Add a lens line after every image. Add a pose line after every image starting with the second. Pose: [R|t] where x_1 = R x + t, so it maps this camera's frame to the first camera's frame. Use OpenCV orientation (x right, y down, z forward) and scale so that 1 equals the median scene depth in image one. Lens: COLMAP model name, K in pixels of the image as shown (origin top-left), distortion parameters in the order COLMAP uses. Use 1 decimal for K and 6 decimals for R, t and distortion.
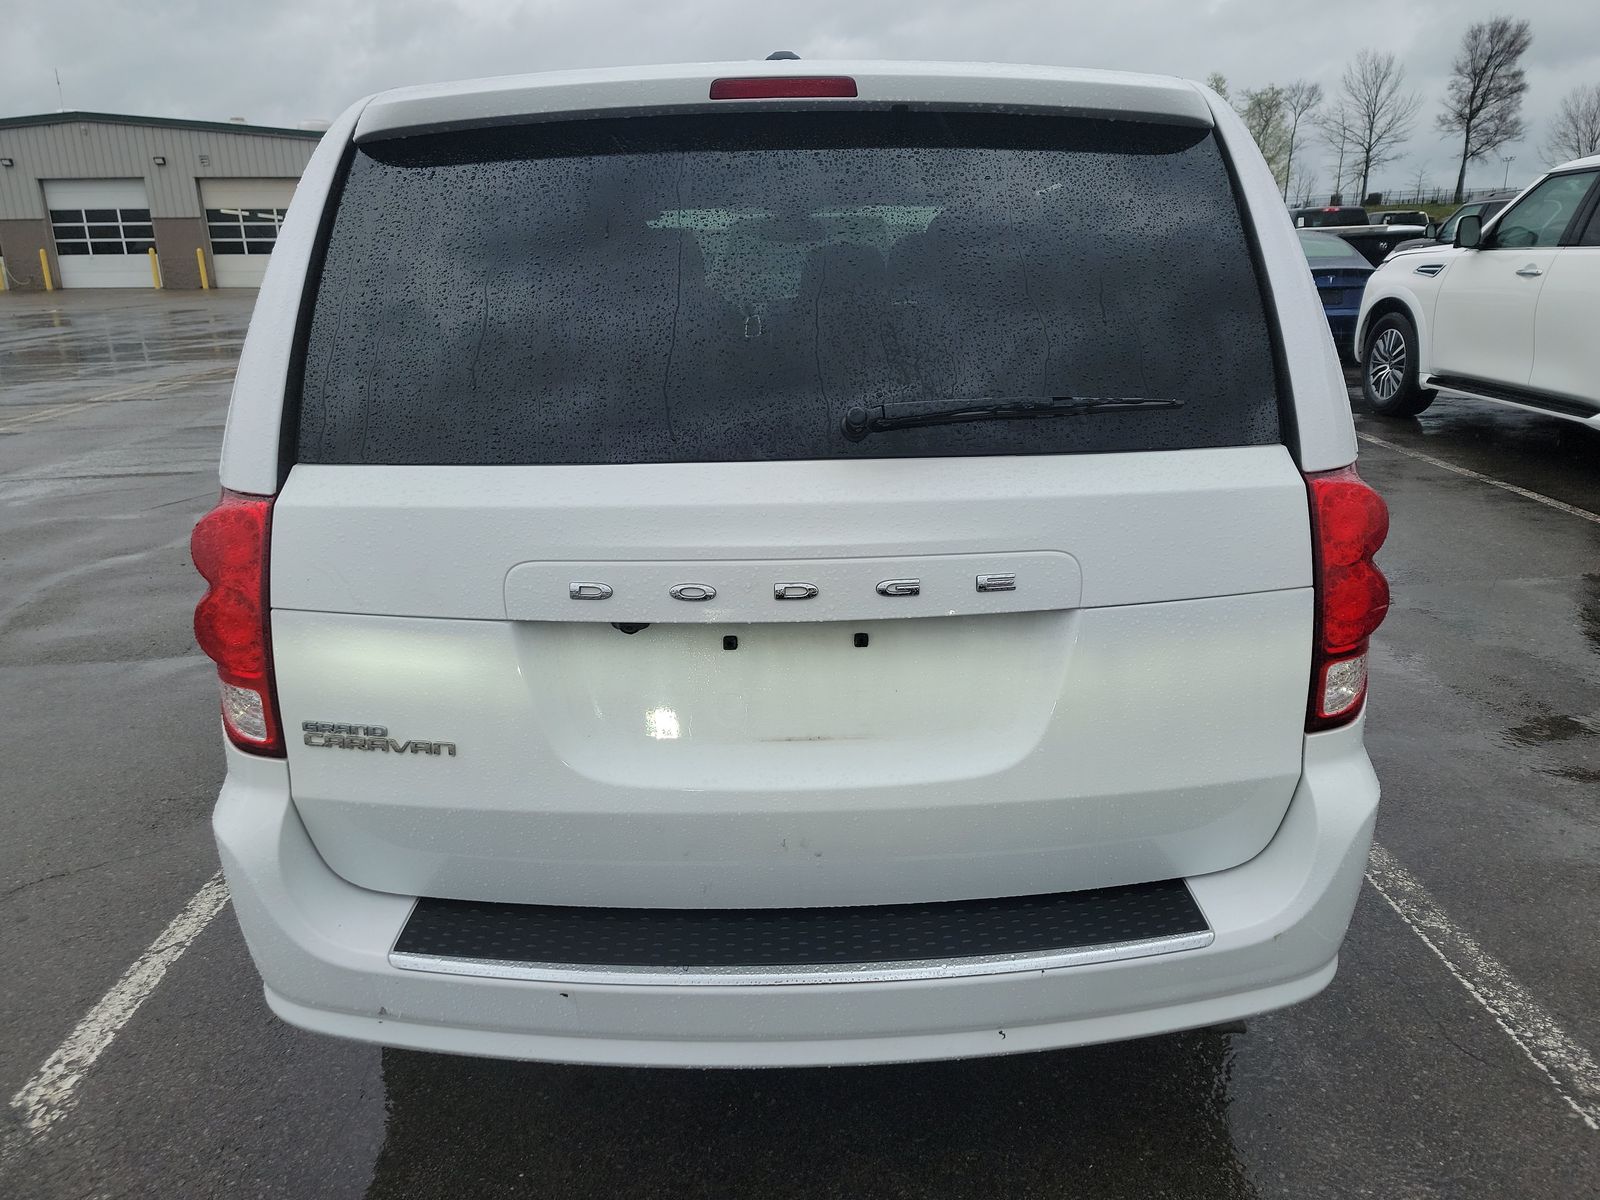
lens RADIAL K [[1131.3, 0, 800.0], [0, 1131.3, 600.0], [0, 0, 1]] dist [0.045859, -0.068210]
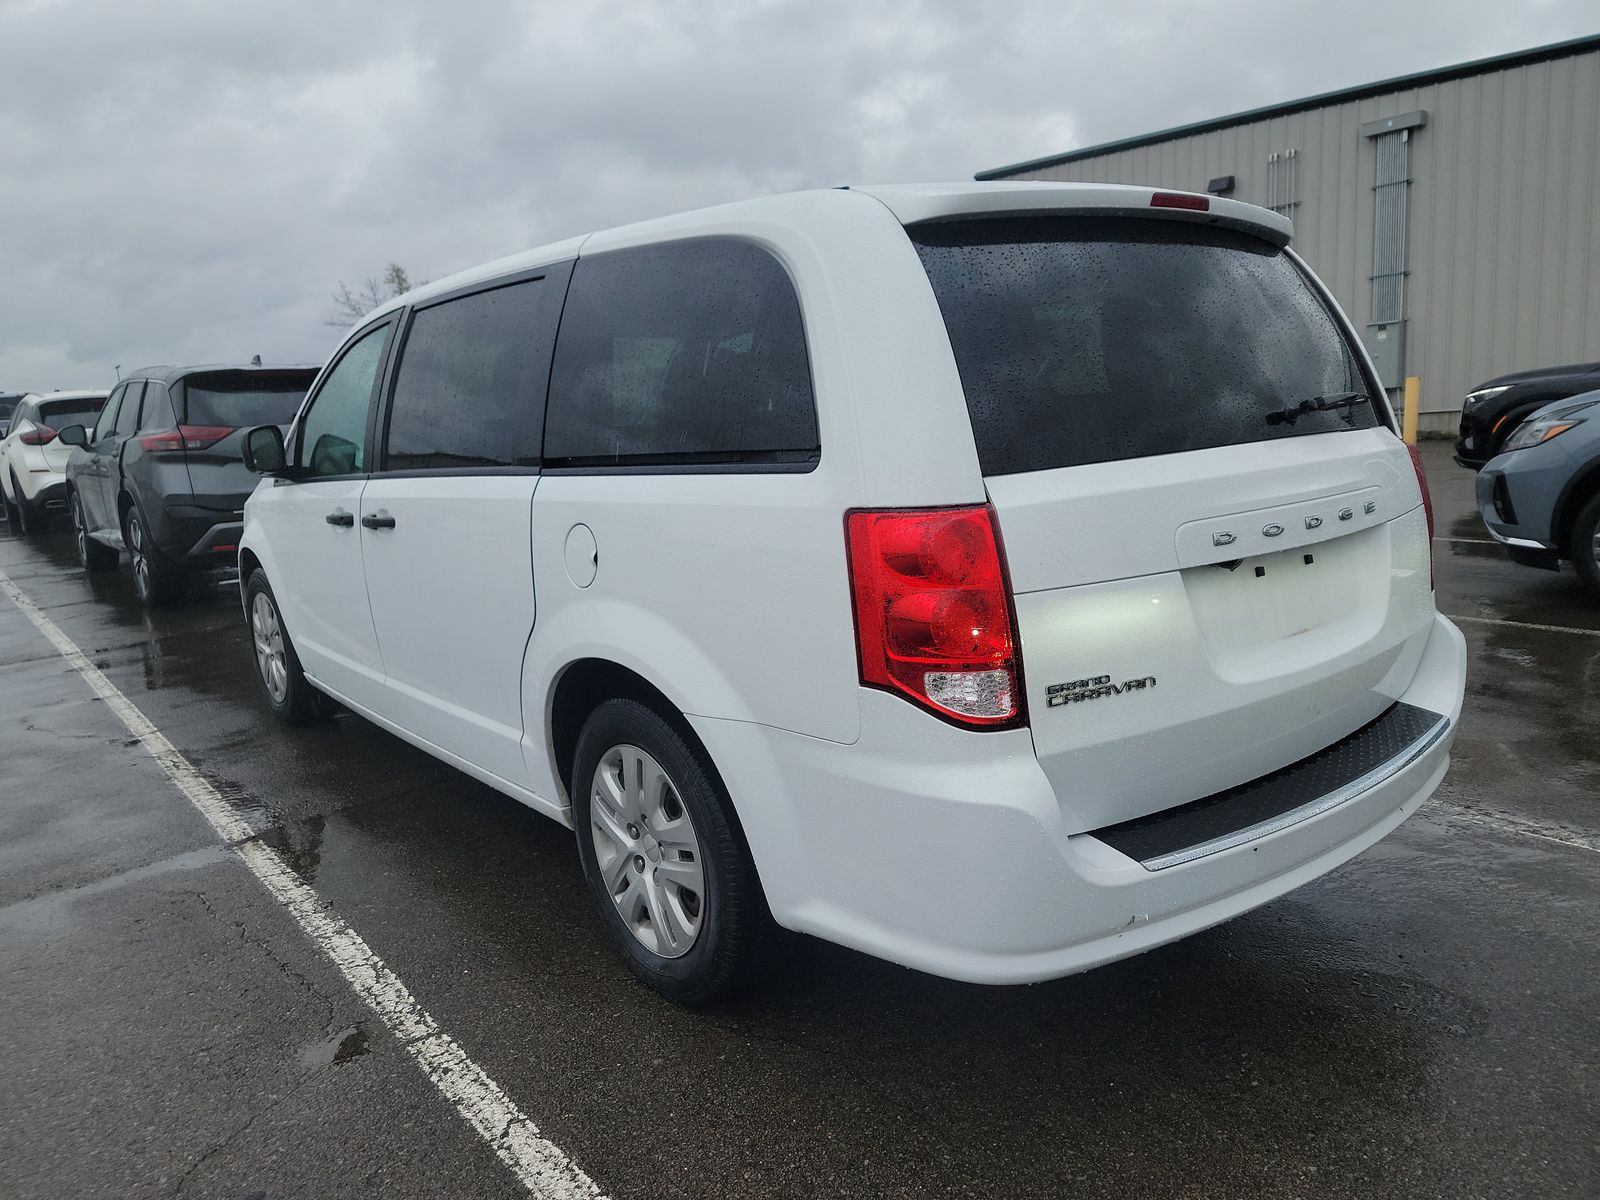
lens RADIAL K [[1131.3, 0, 800.0], [0, 1131.3, 600.0], [0, 0, 1]] dist [0.045859, -0.068210]
pose [[0.800406, -0.134970, 0.584066, -1.316447], [0.219825, 0.972535, -0.076509, 0.053816], [-0.557698, 0.189630, 0.808092, 0.180611]]
